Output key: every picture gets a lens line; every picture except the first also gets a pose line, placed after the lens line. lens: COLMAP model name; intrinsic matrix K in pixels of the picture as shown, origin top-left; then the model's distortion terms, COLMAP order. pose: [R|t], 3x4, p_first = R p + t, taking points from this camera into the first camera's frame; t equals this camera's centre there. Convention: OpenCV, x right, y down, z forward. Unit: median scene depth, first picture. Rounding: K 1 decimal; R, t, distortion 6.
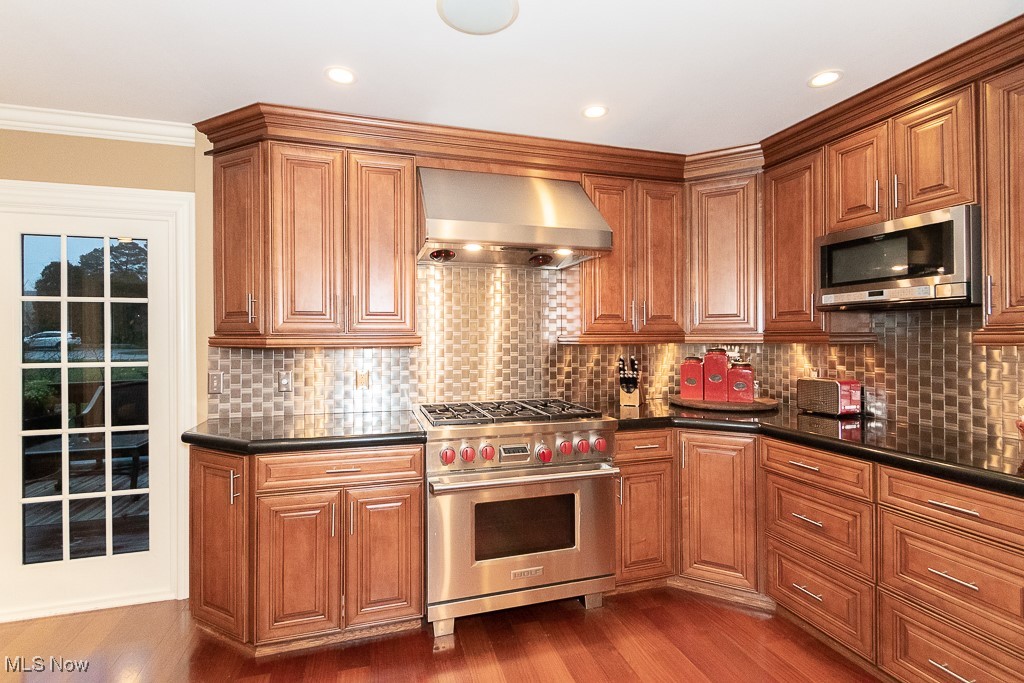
lens RADIAL K [[482.6, 0, 512.0], [0, 482.6, 341.5], [0, 0, 1]] dist [0.000022, -0.000576]
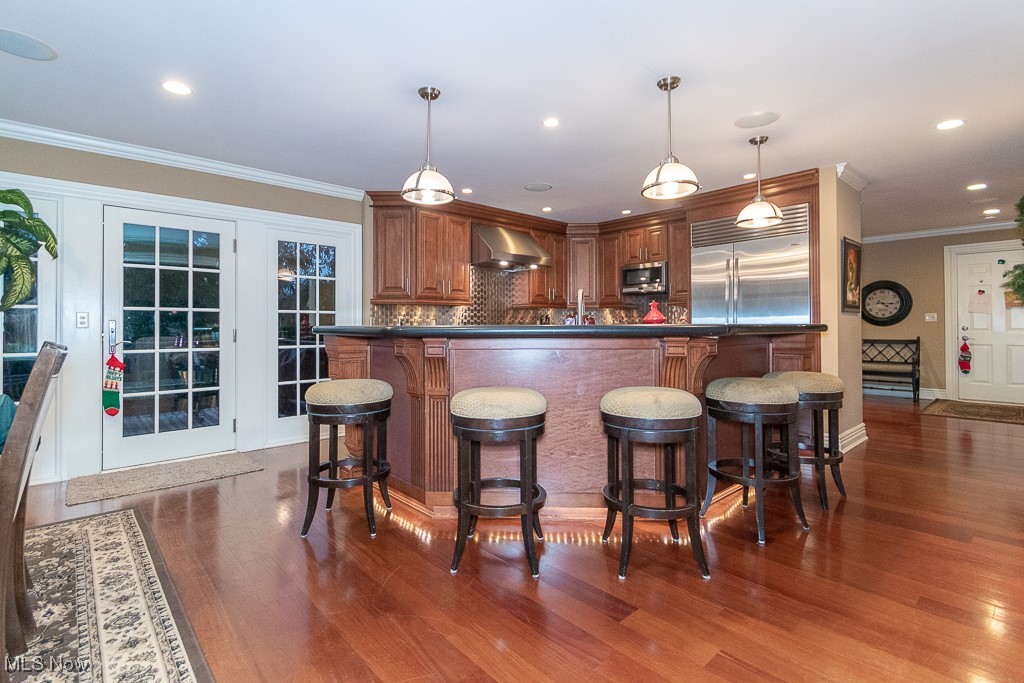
lens RADIAL K [[484.9, 0, 509.4], [0, 484.9, 321.8], [0, 0, 1]] dist [0.000234, 0.000001]
pose [[0.902484, 0.005549, 0.430687, -0.985995], [0.000104, 0.999914, -0.013100, 0.111240], [-0.430723, 0.011867, 0.902406, -1.043983]]
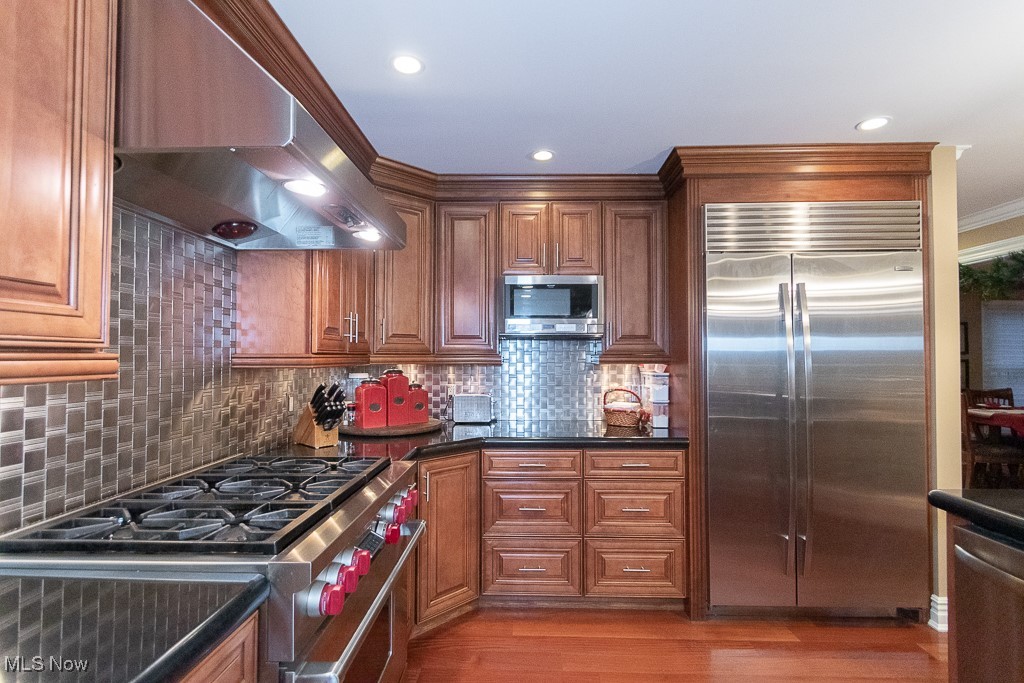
lens RADIAL K [[473.8, 0, 512.6], [0, 473.8, 351.6], [0, 0, 1]] dist [0.000878, -0.000006]
pose [[0.312526, 0.013479, 0.949814, -0.462901], [0.003815, 0.999873, -0.015445, -0.007105], [-0.949902, 0.008450, 0.312435, 0.577221]]
